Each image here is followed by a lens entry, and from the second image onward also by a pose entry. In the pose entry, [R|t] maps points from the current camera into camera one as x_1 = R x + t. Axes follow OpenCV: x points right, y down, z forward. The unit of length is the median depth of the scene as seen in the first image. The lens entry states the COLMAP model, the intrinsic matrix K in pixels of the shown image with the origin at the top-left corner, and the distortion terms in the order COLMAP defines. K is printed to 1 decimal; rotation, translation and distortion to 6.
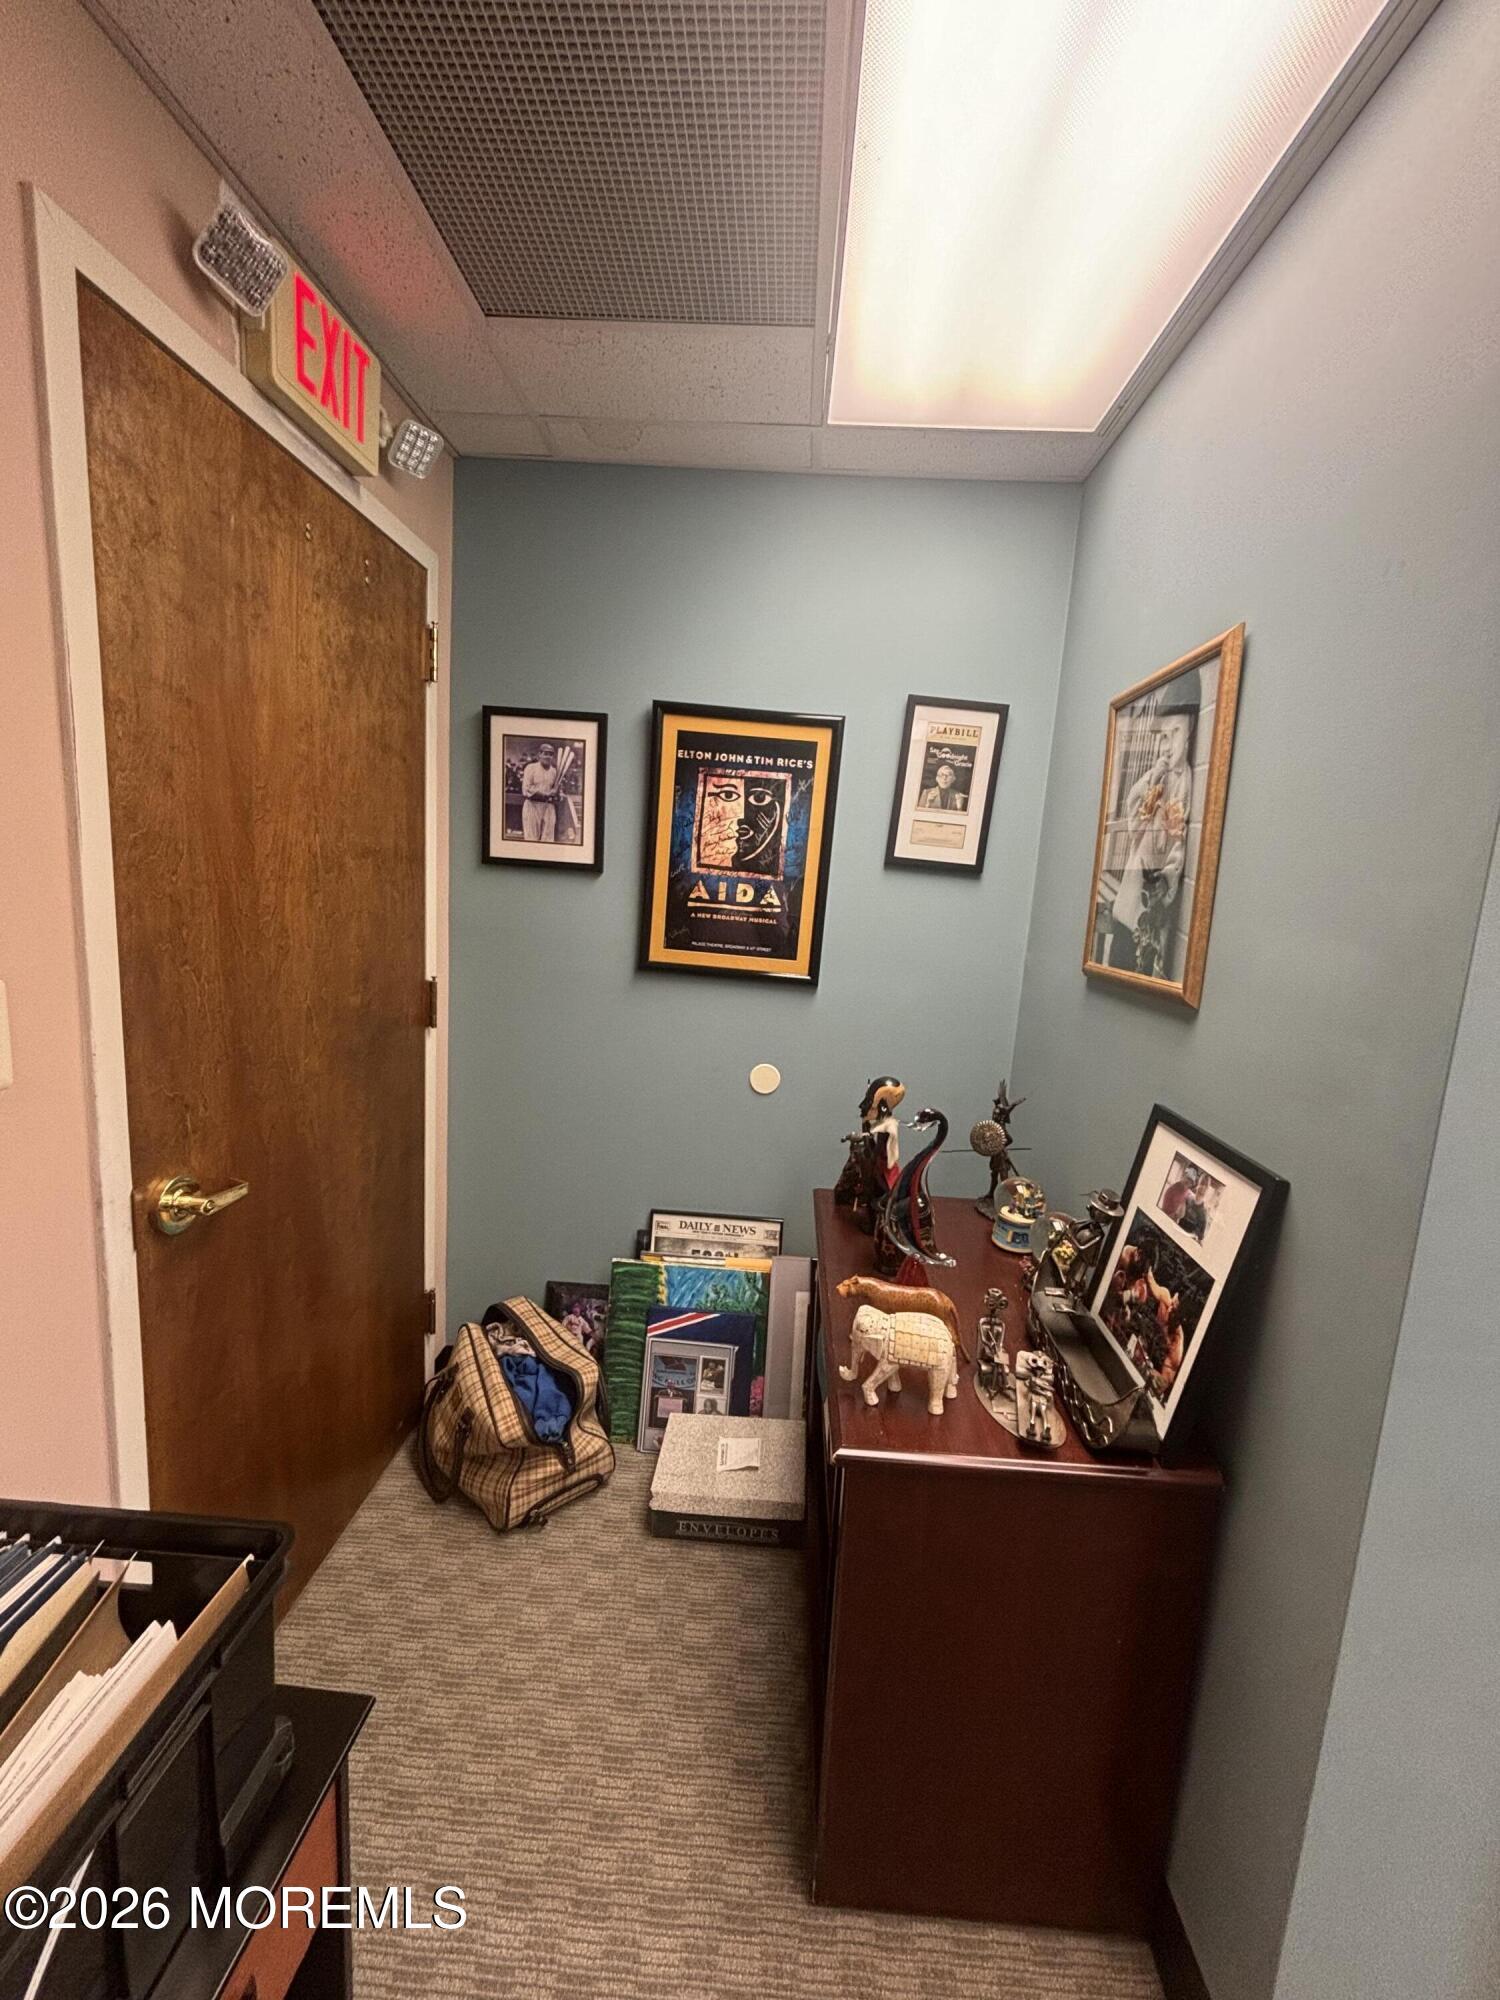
lens RADIAL K [[800.1, 0, 750.0], [0, 800.1, 1000.0], [0, 0, 1]] dist [0.033530, -0.000111]
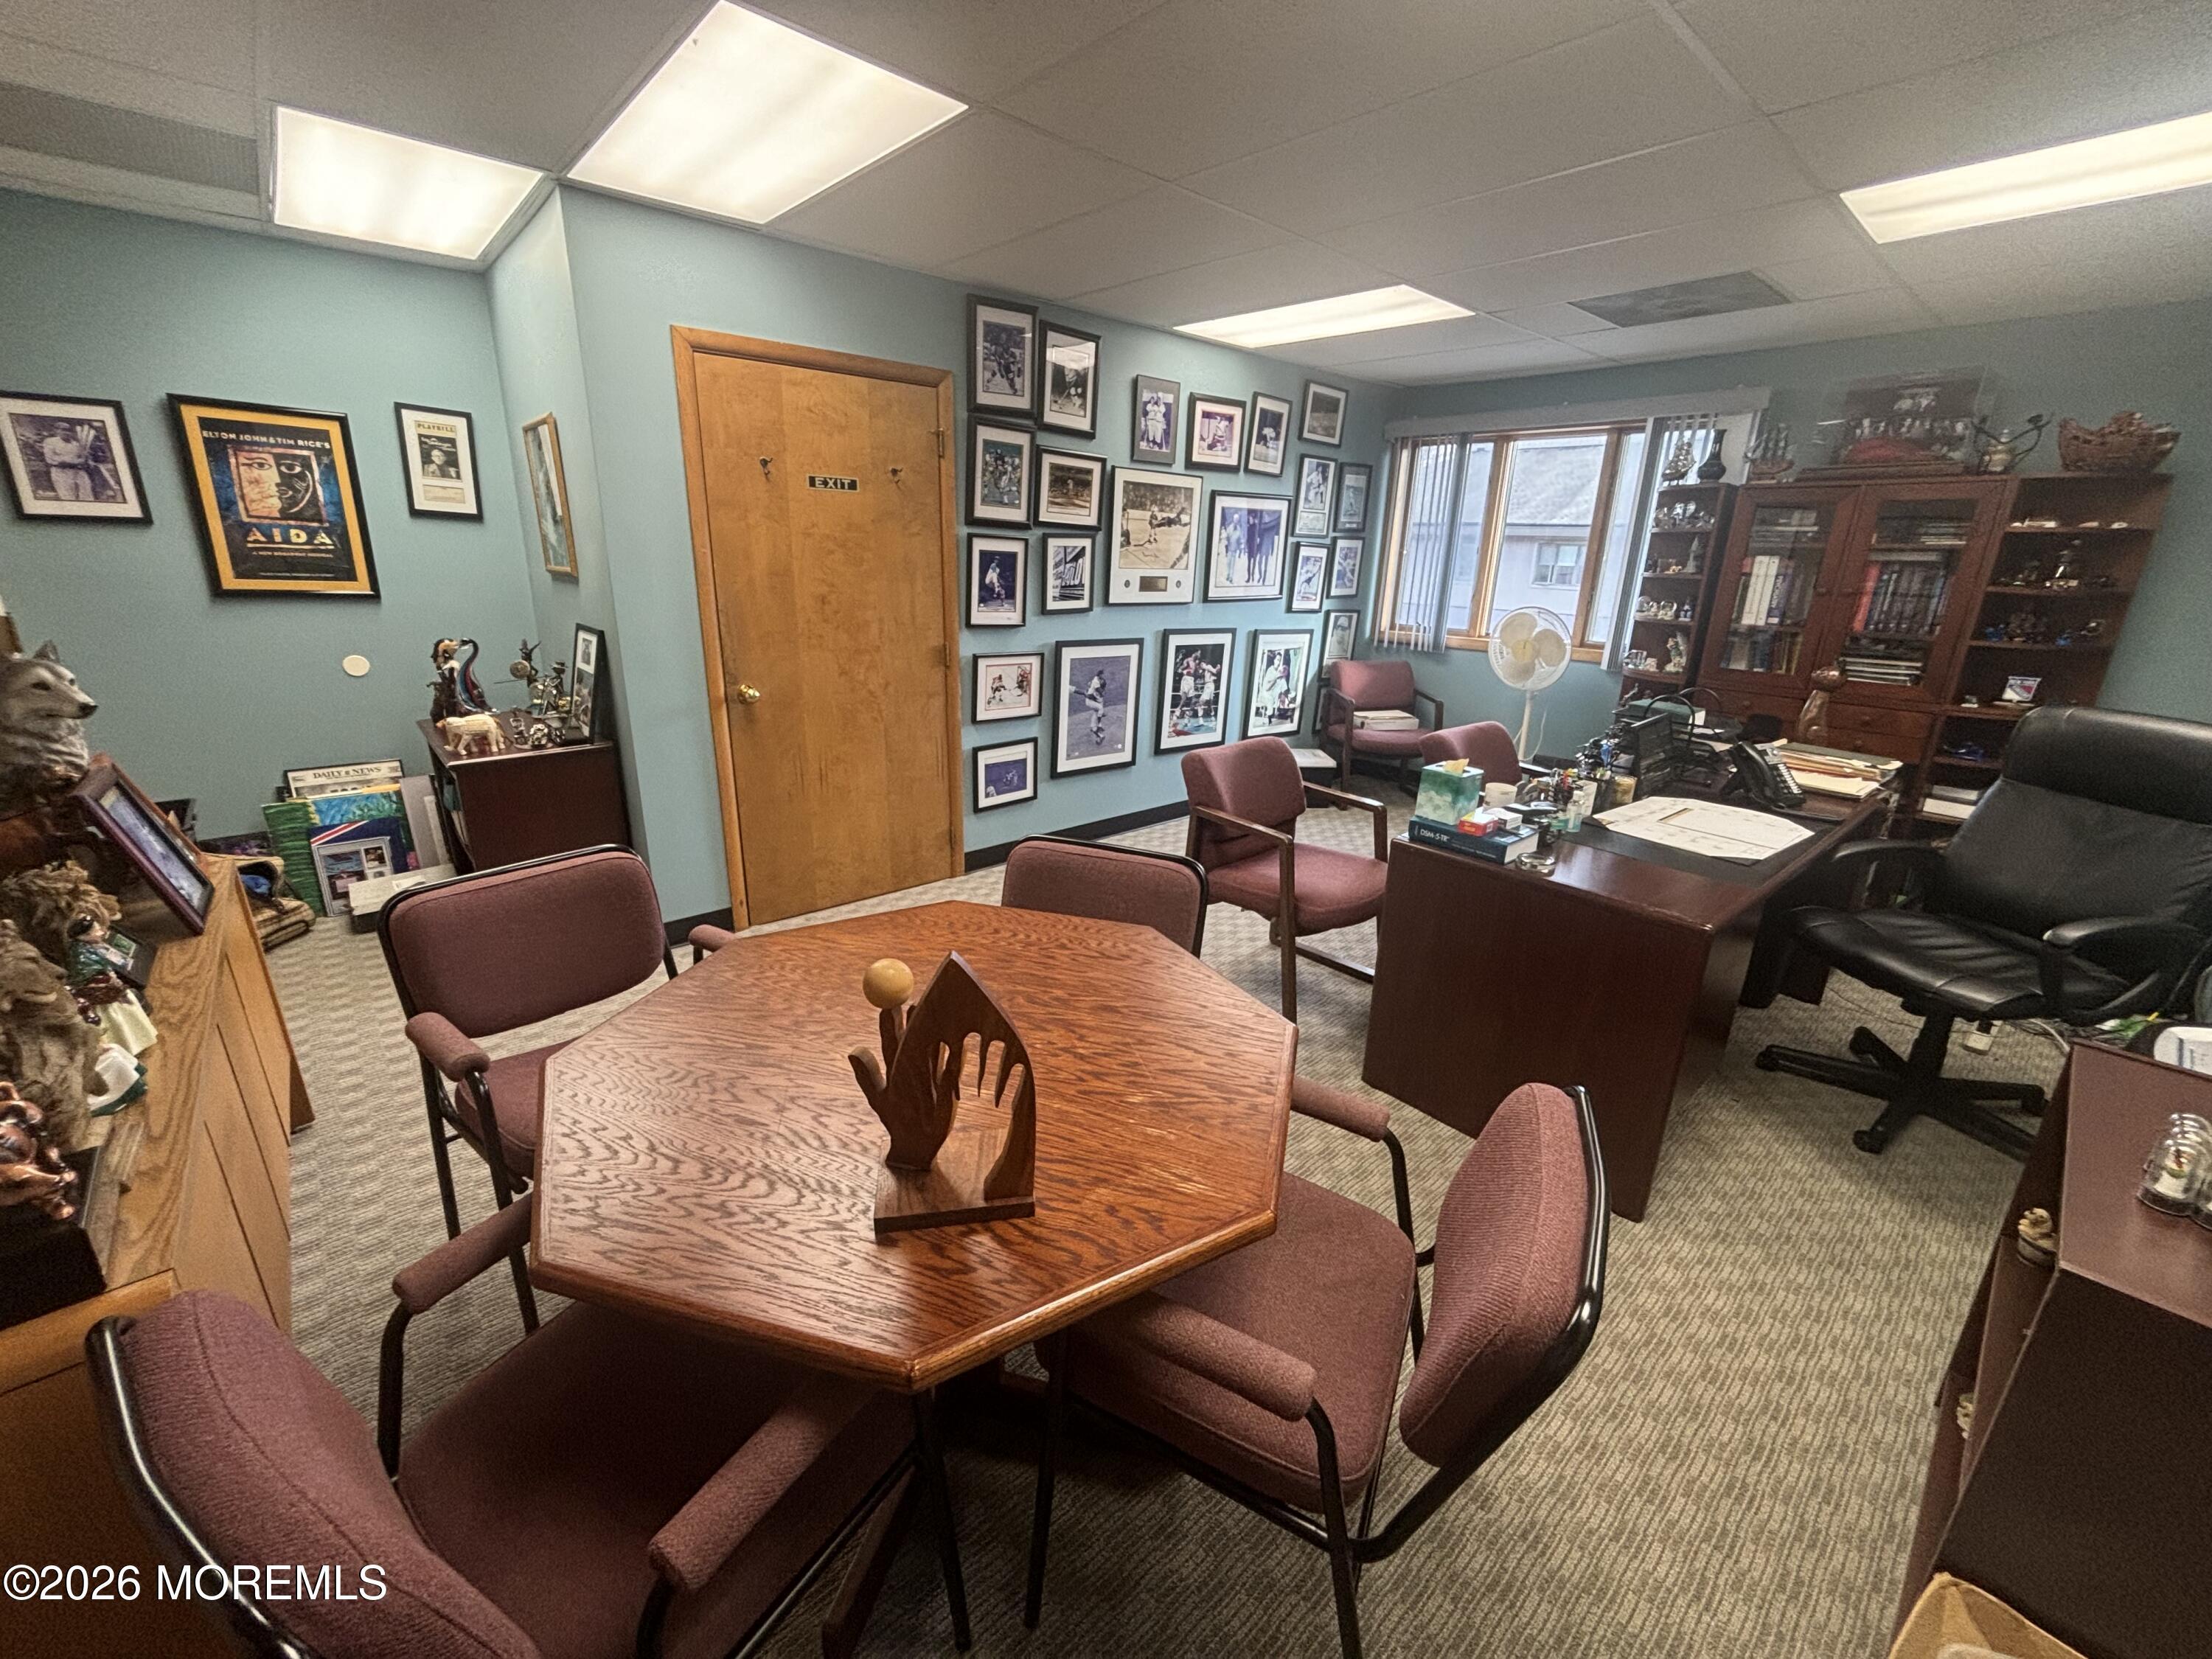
lens RADIAL K [[877.5, 0, 1106.0], [0, 877.5, 829.5], [0, 0, 1]] dist [-0.000215, -0.000435]
pose [[0.711272, -0.251470, 0.656396, -0.145338], [0.119284, 0.963454, 0.239849, 0.177723], [-0.692722, -0.092300, 0.715274, -1.237350]]
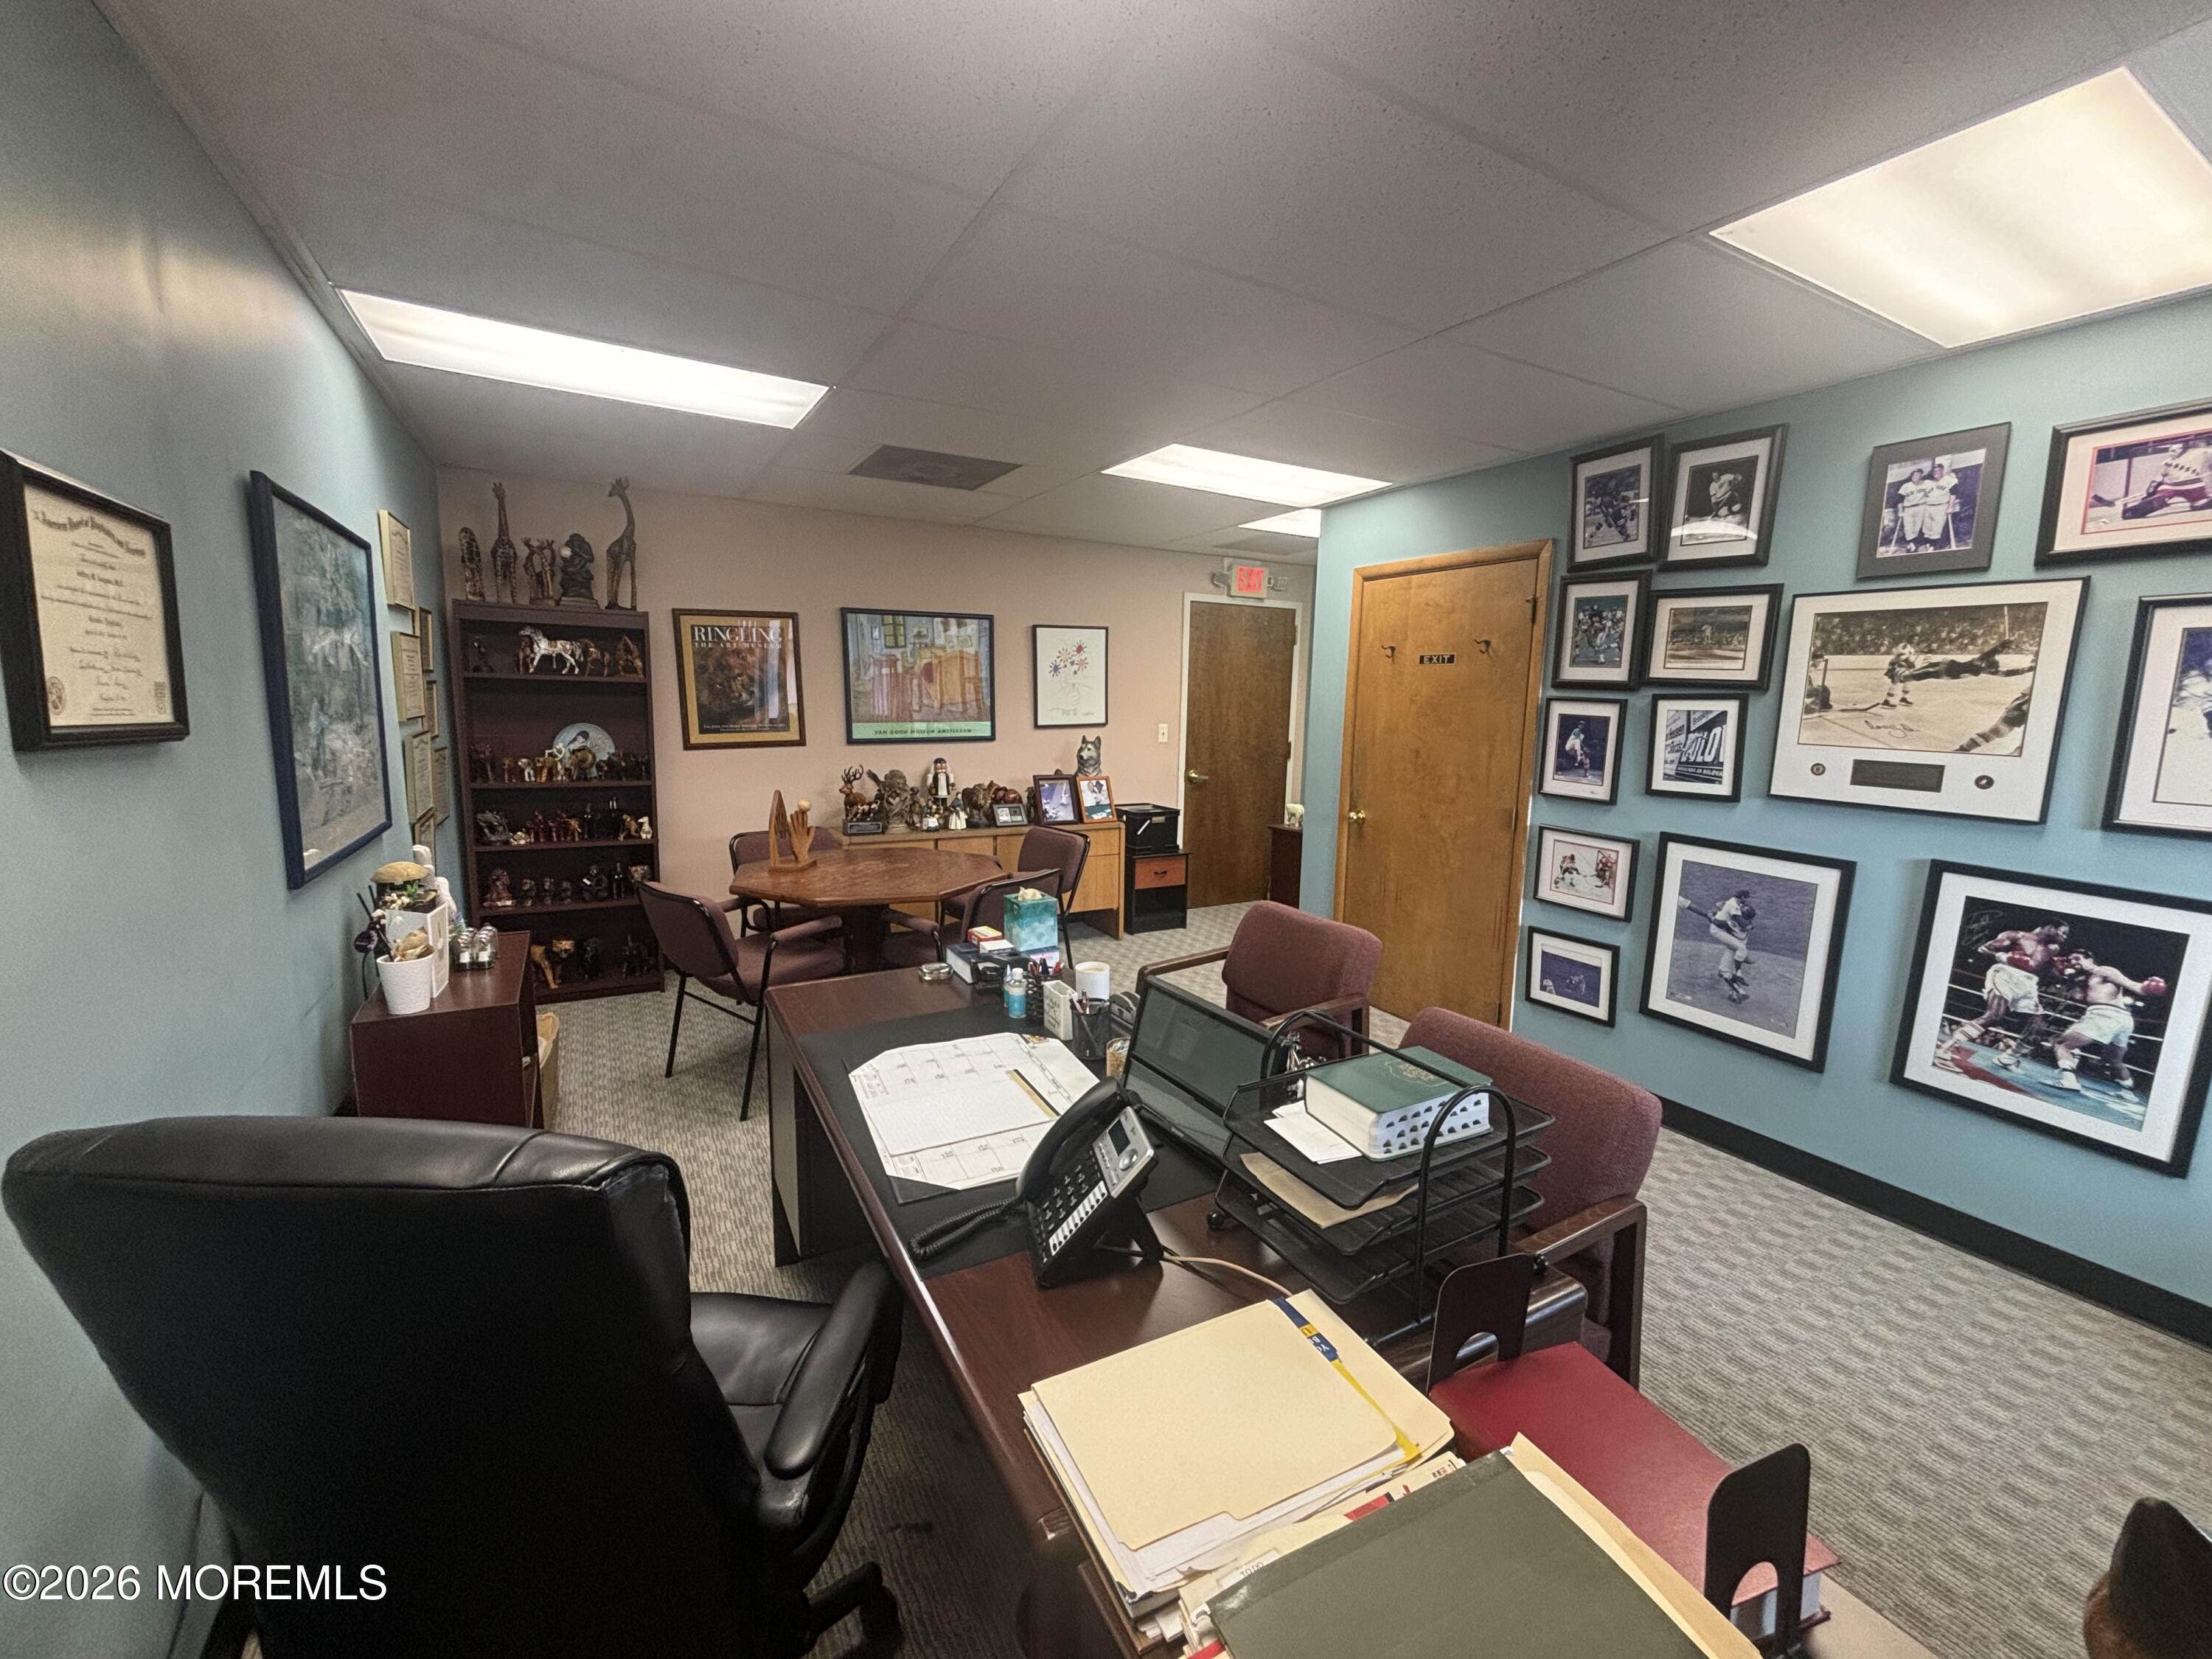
lens RADIAL K [[894.3, 0, 1106.0], [0, 894.3, 829.5], [0, 0, 1]] dist [-0.022687, -0.000192]
pose [[0.533624, 0.076837, -0.842224, 2.027610], [-0.115576, 0.993147, 0.017378, 0.313138], [0.837787, 0.088067, 0.538847, -1.300418]]
